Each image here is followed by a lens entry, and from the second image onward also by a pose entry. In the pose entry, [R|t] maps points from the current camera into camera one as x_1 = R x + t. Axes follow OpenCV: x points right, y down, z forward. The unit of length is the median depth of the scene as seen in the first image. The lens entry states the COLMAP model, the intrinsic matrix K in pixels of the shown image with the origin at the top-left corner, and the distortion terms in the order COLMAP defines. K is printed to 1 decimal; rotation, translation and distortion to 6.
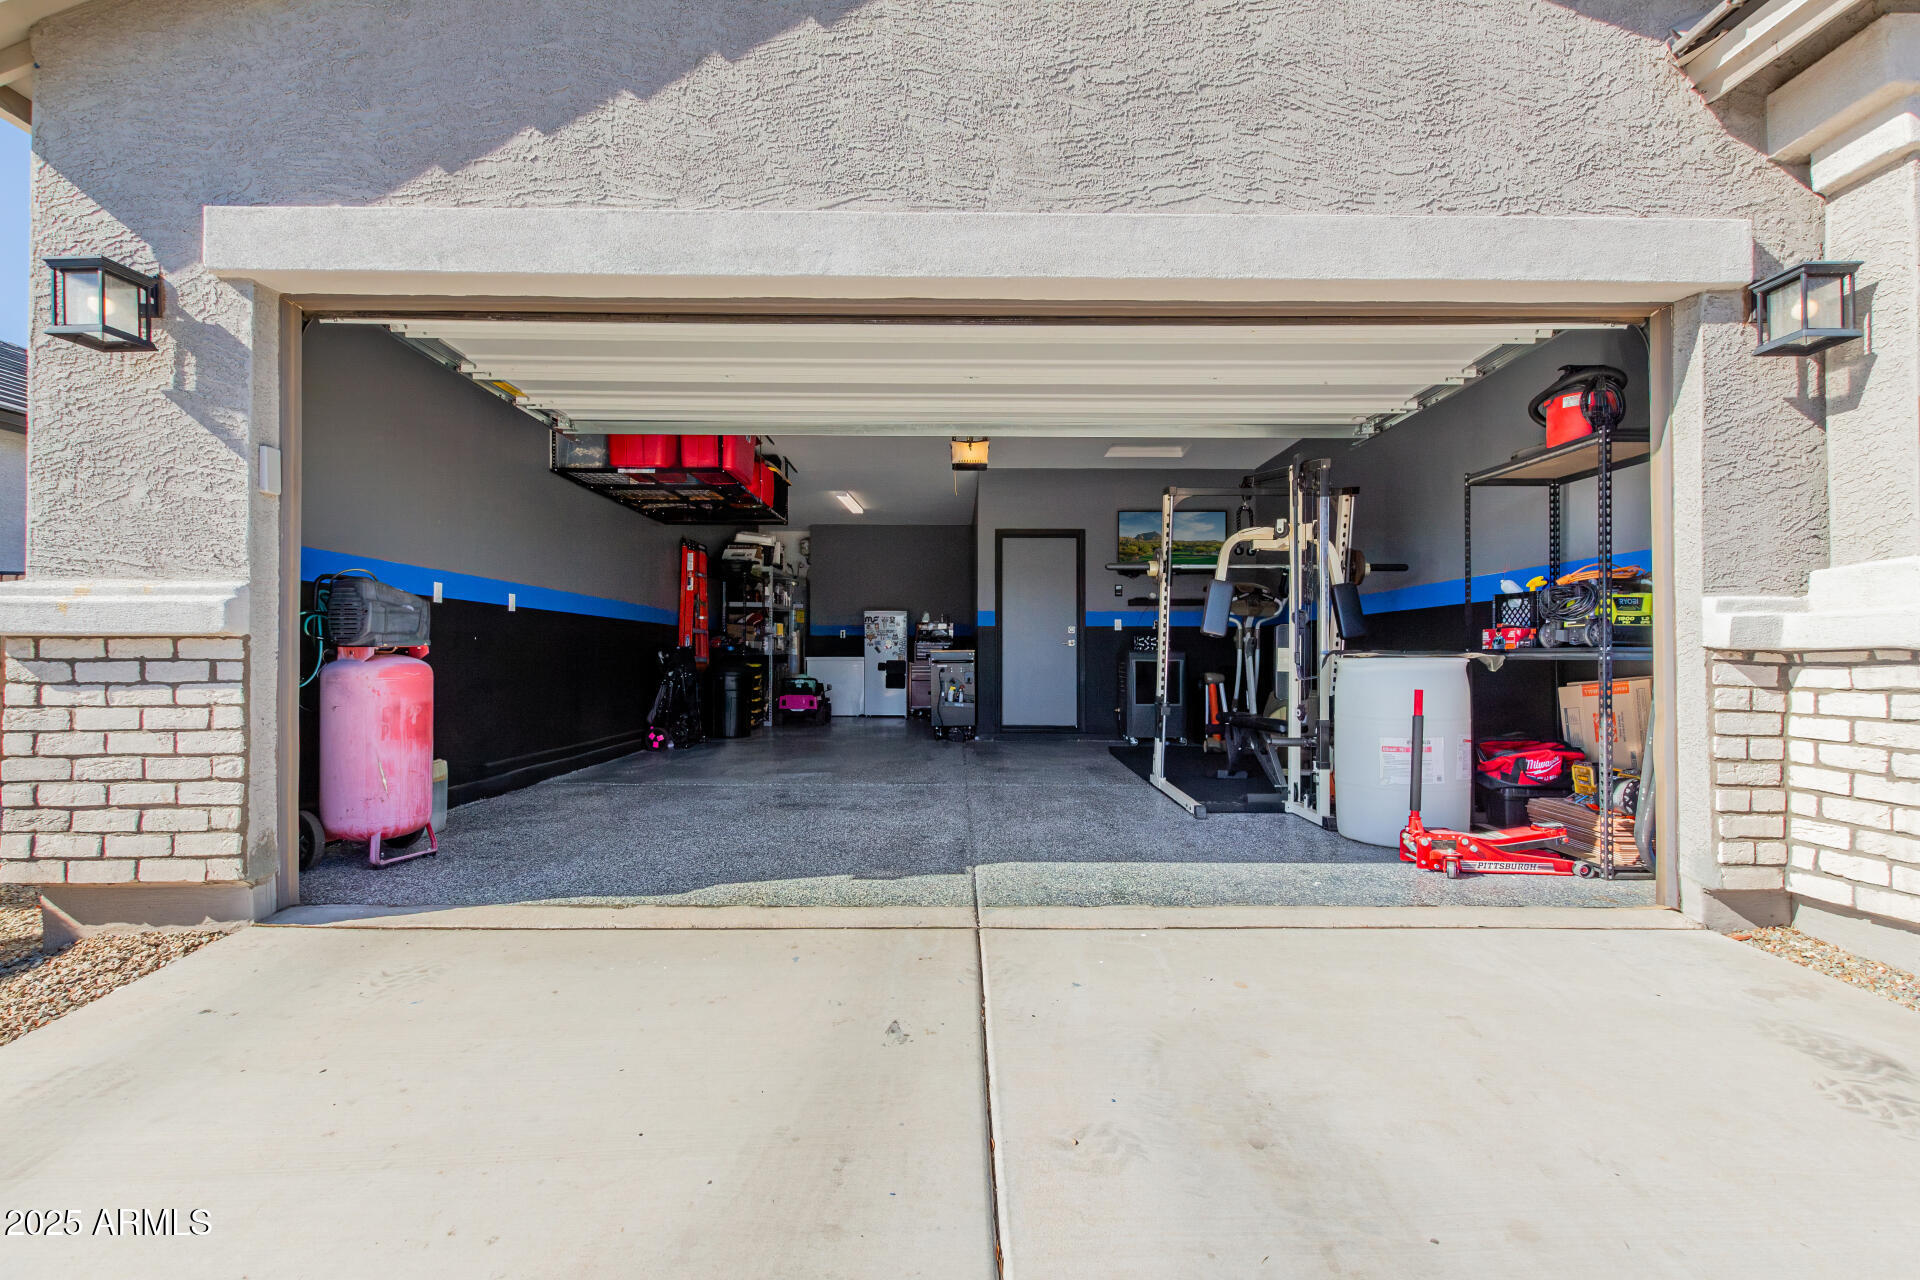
lens RADIAL K [[881.9, 0, 967.5], [0, 881.9, 651.1], [0, 0, 1]] dist [0.007727, -0.003994]
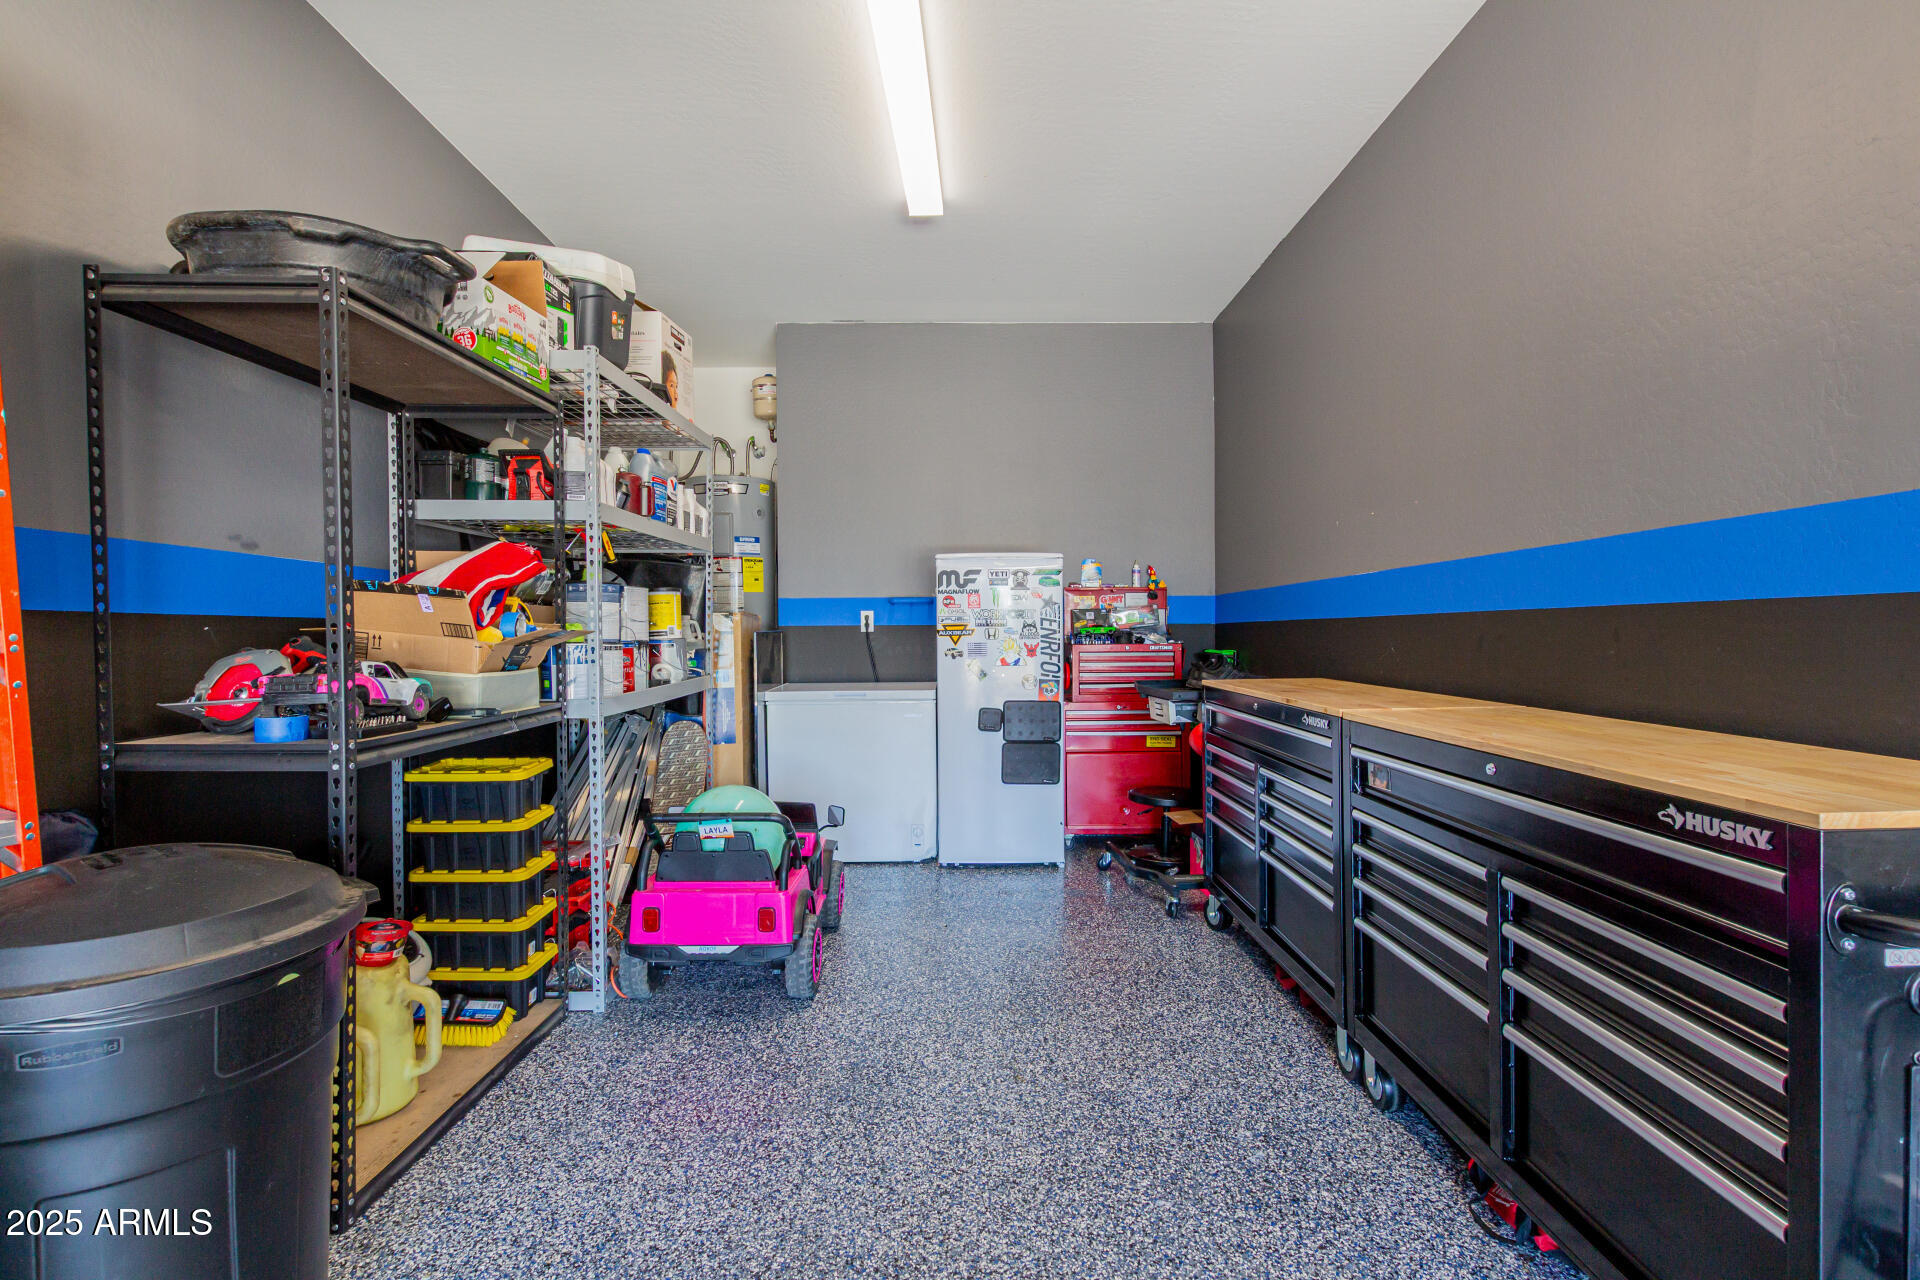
lens RADIAL K [[881.9, 0, 955.3], [0, 881.9, 637.4], [0, 0, 1]] dist [0.007727, -0.003994]
pose [[0.999887, -0.012634, -0.008193, -0.108483], [0.012734, 0.999844, 0.012214, -0.017983], [0.008038, -0.012317, 0.999892, 0.673991]]
